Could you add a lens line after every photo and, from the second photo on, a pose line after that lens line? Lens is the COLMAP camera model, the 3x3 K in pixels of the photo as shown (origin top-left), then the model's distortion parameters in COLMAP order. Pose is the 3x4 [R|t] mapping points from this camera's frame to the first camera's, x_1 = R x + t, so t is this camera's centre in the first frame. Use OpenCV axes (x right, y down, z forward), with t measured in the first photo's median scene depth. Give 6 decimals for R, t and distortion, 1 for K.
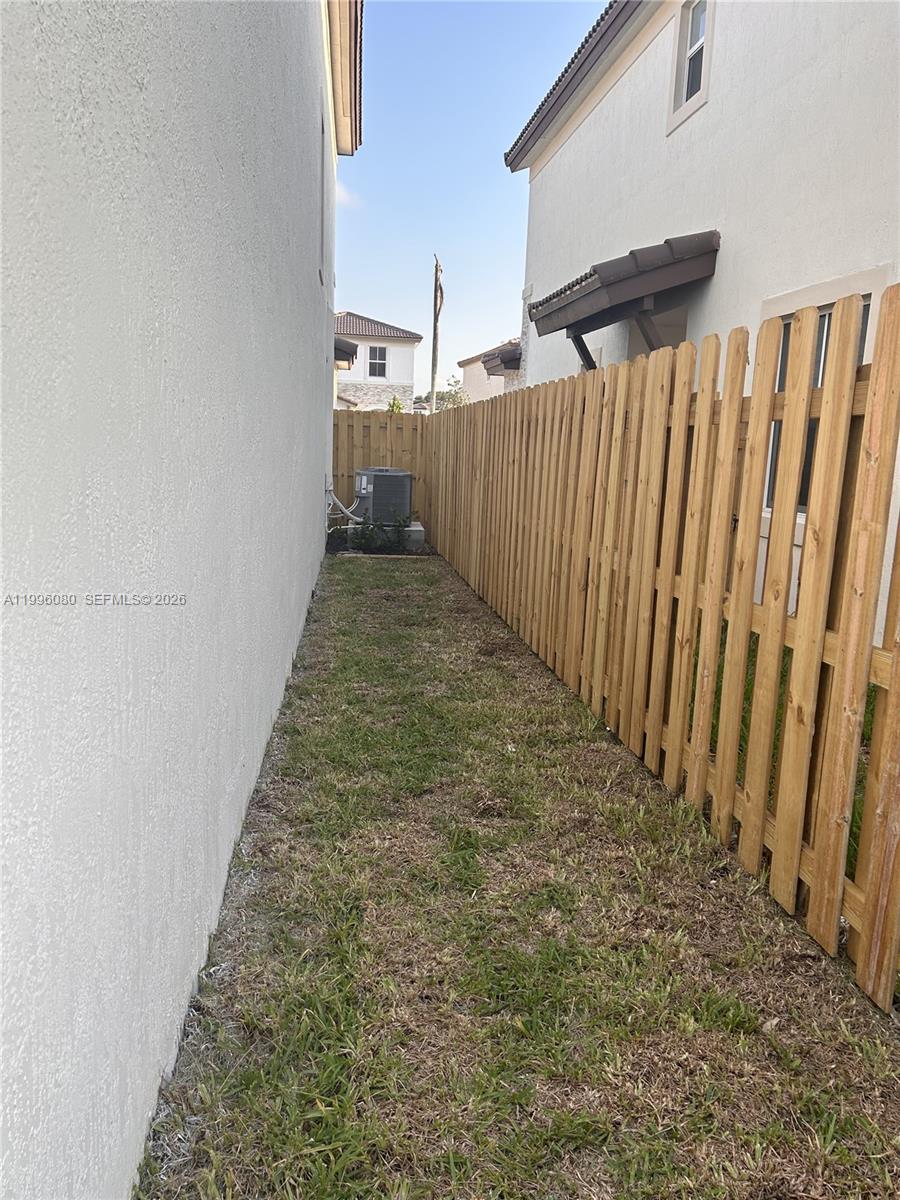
lens RADIAL K [[919.1, 0, 450.0], [0, 919.1, 600.0], [0, 0, 1]] dist [0.056905, -0.058944]
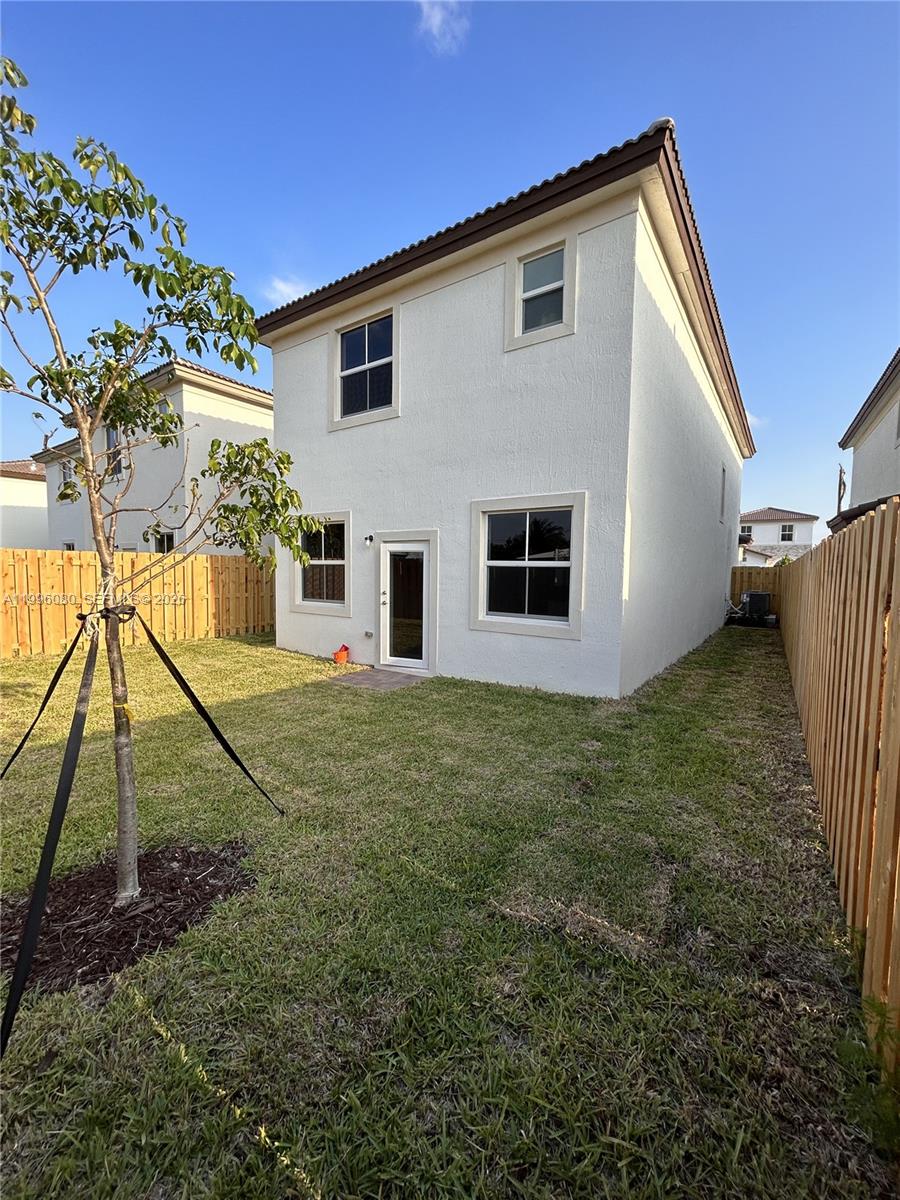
lens RADIAL K [[482.3, 0, 450.0], [0, 482.3, 600.0], [0, 0, 1]] dist [-0.000236, 0.000497]
pose [[0.756508, 0.014527, -0.653823, 0.173820], [-0.094983, 0.991593, -0.087870, 0.073358], [0.647050, 0.128576, 0.751528, -0.504397]]
